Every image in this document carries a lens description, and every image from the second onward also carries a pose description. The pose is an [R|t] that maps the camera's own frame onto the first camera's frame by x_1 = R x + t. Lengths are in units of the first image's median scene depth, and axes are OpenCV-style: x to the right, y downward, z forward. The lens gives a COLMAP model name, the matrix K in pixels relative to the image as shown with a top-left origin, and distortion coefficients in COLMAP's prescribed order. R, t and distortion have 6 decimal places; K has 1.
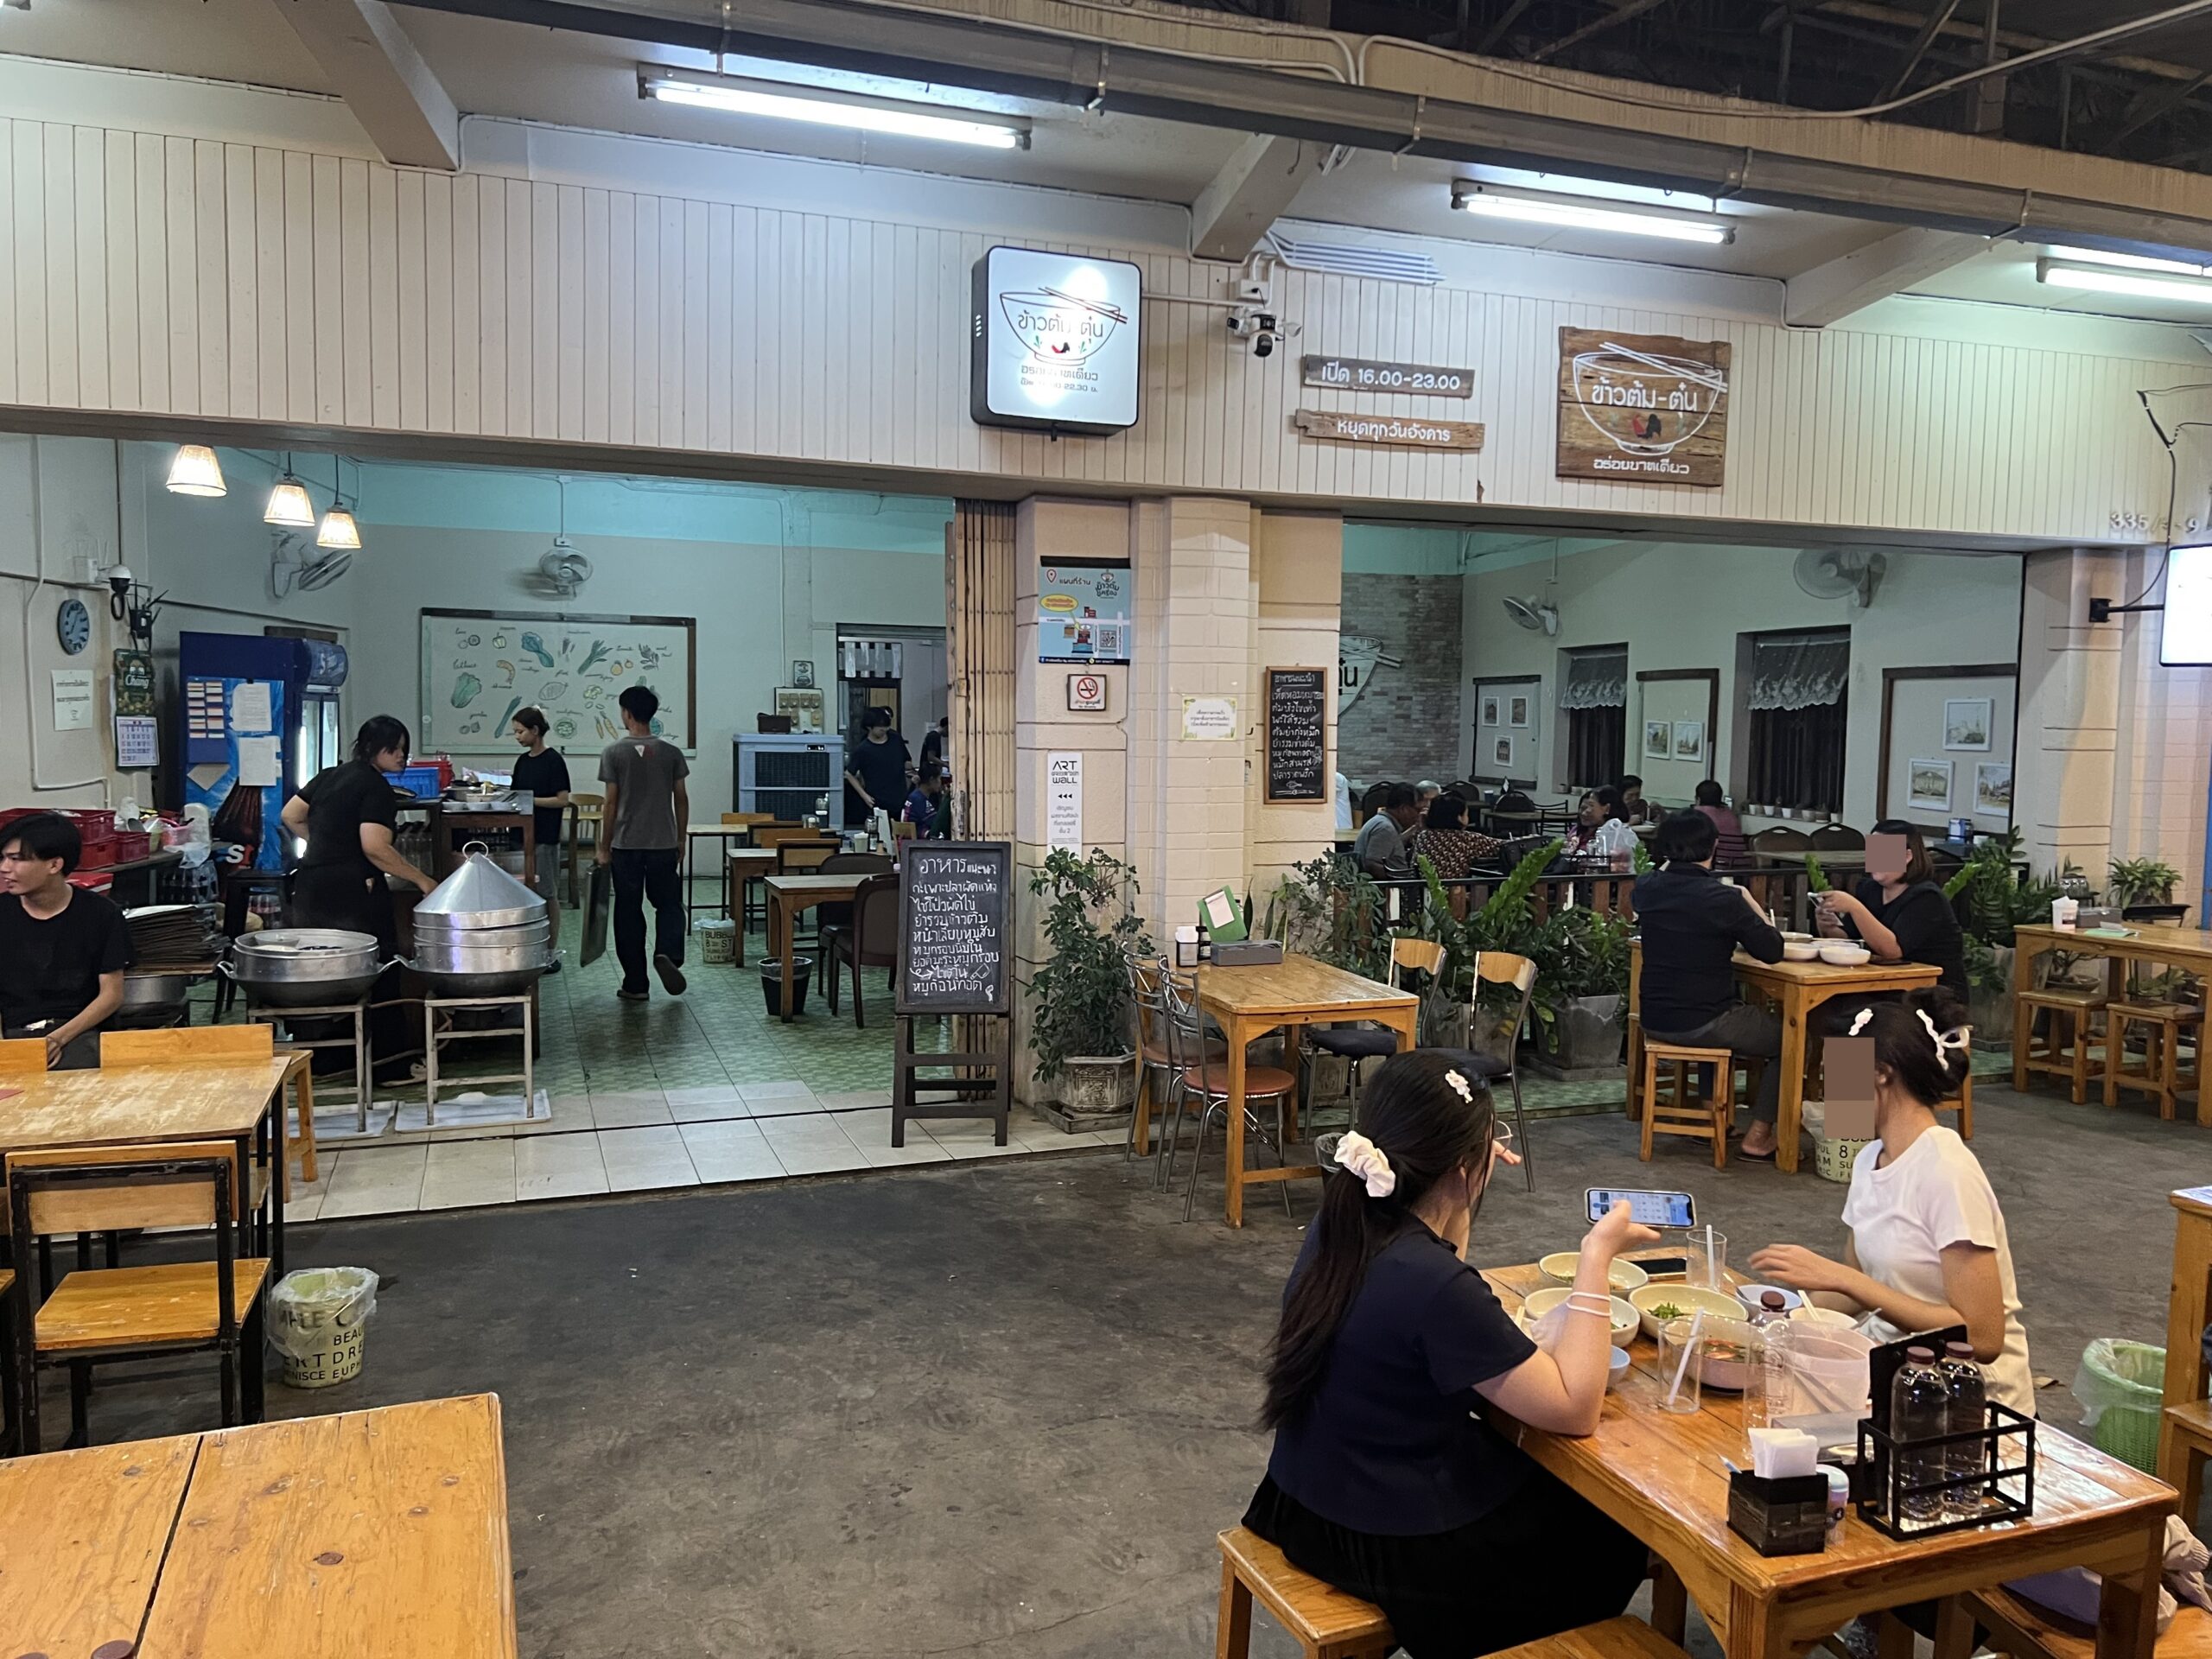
lens RADIAL K [[1659.1, 0, 1105.2], [0, 1659.1, 830.1], [0, 0, 1]] dist [0.055397, -0.043254]
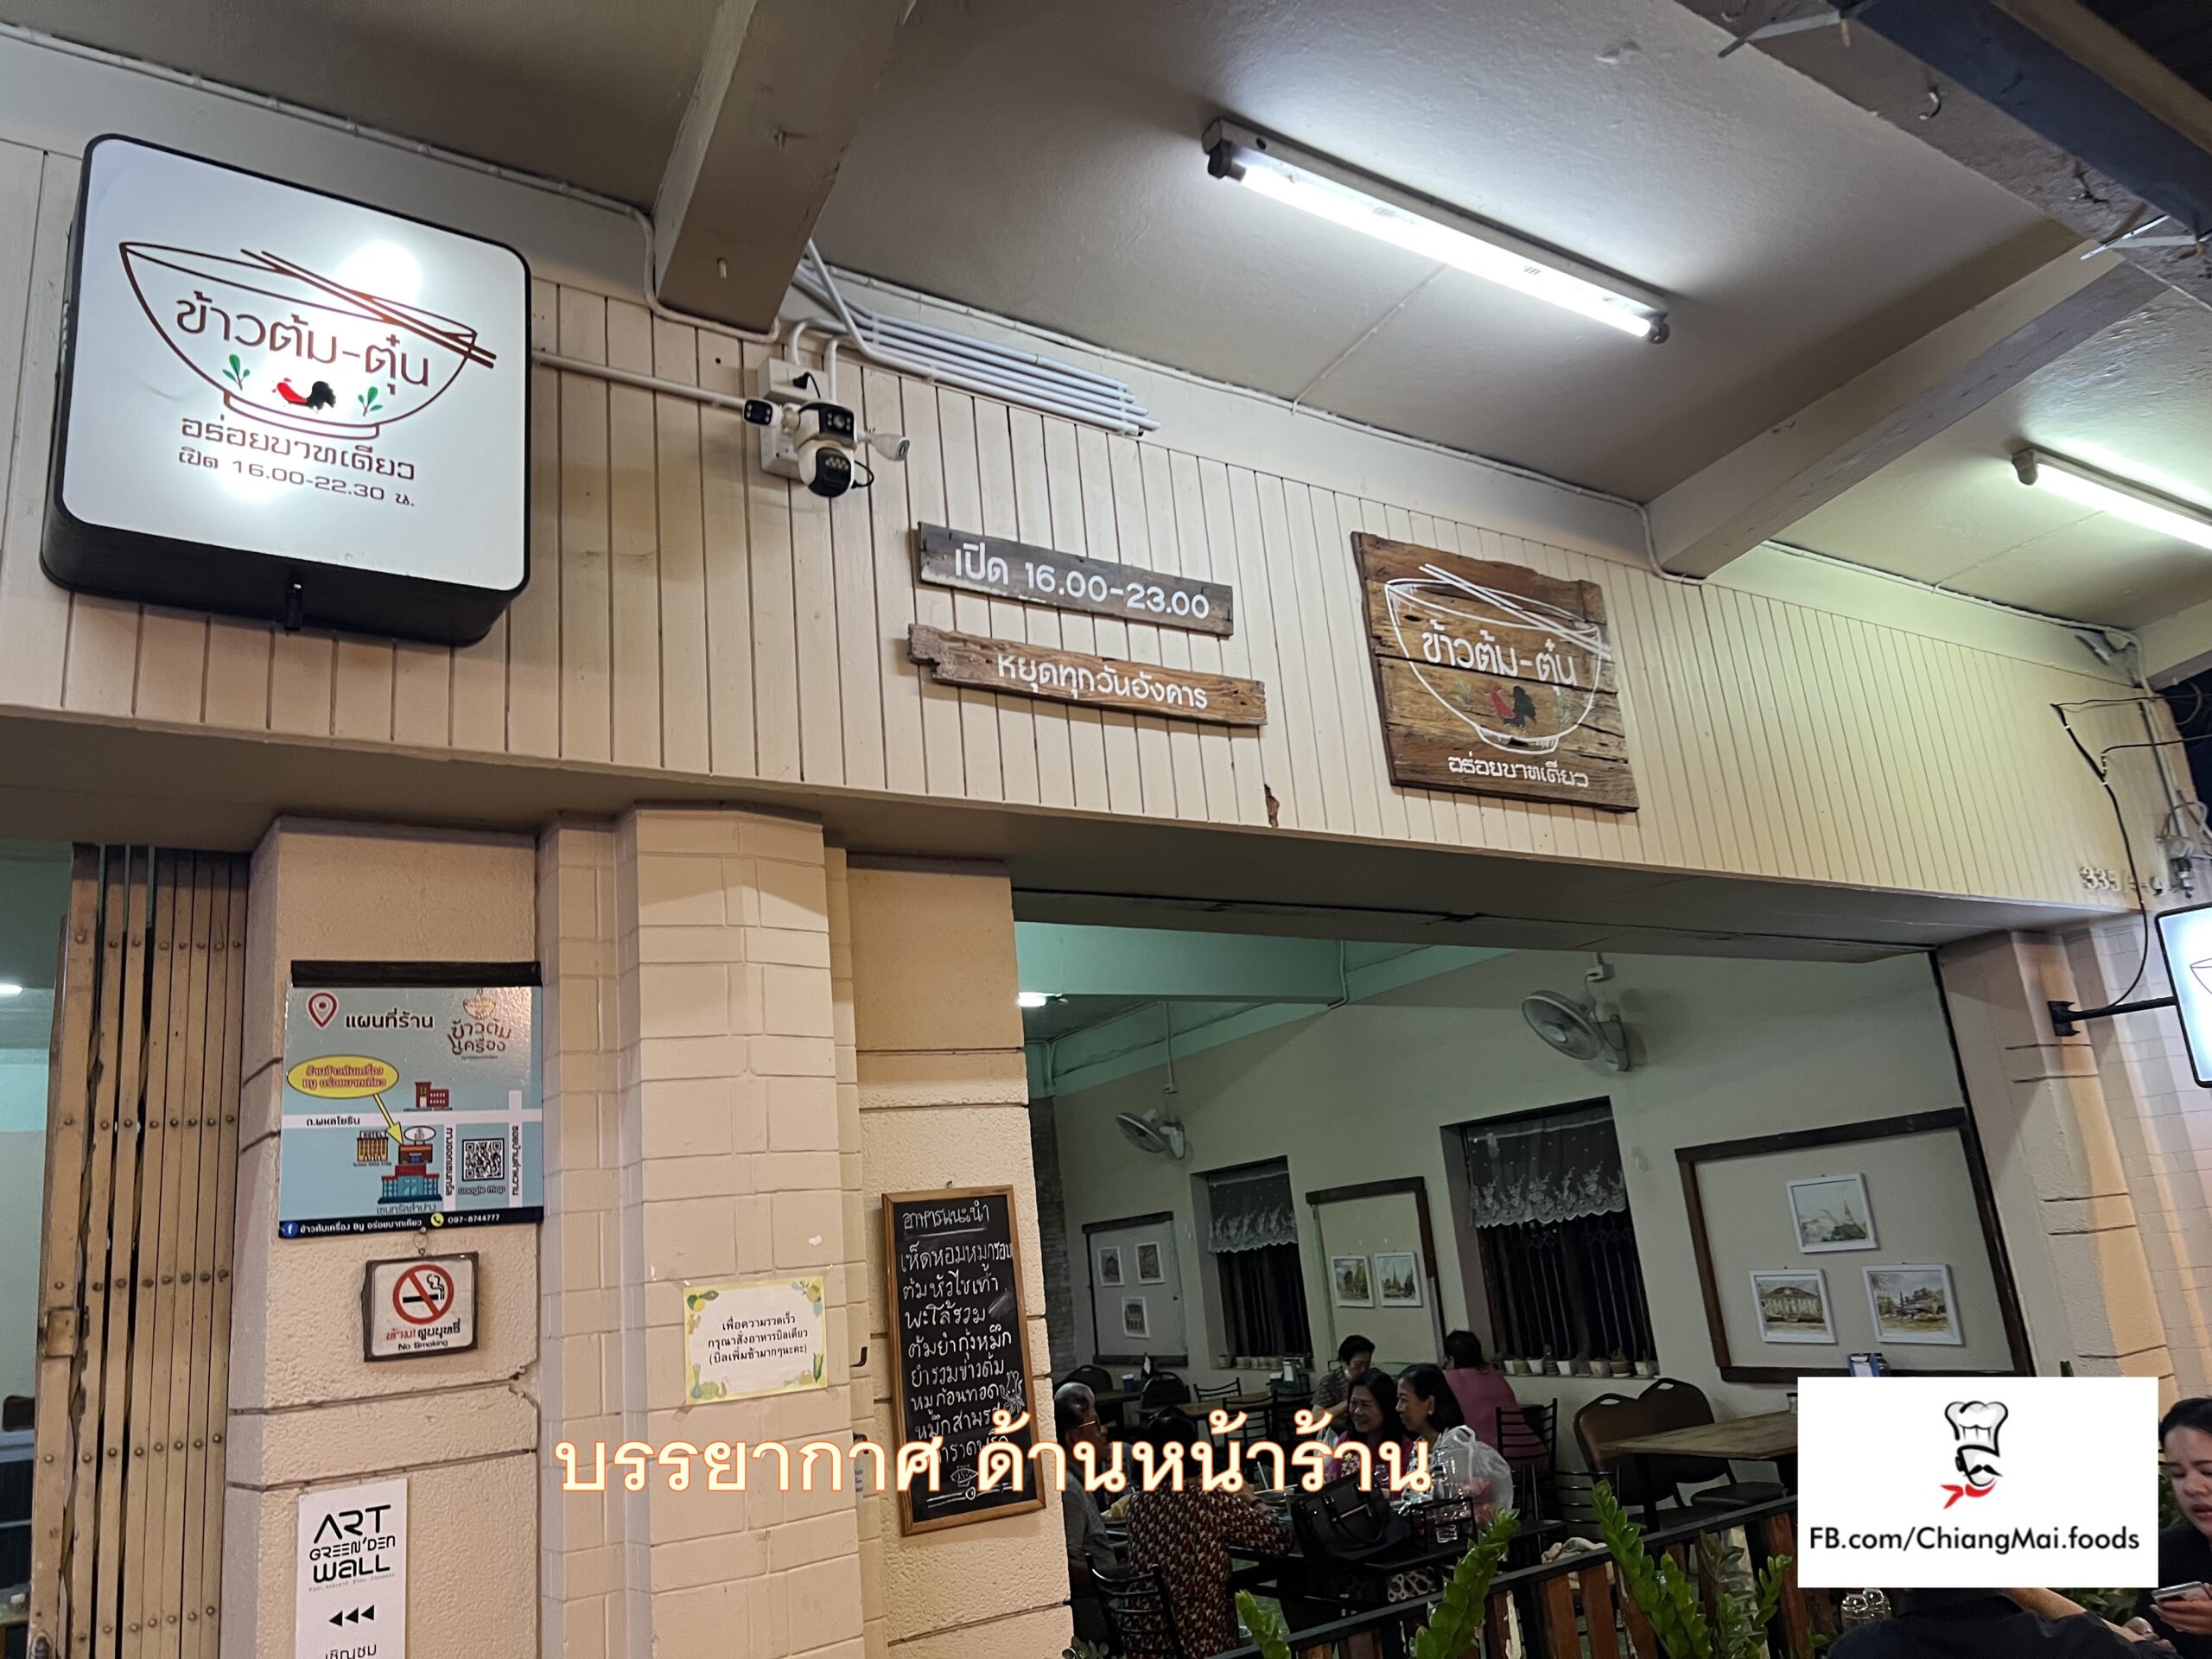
lens RADIAL K [[1659.1, 0, 1100.1], [0, 1659.1, 833.3], [0, 0, 1]] dist [0.055397, -0.043254]
pose [[0.958689, -0.032522, 0.282590, 0.031843], [0.124717, 0.940922, -0.314819, -0.043596], [-0.255656, 0.337057, 0.906108, 0.563322]]
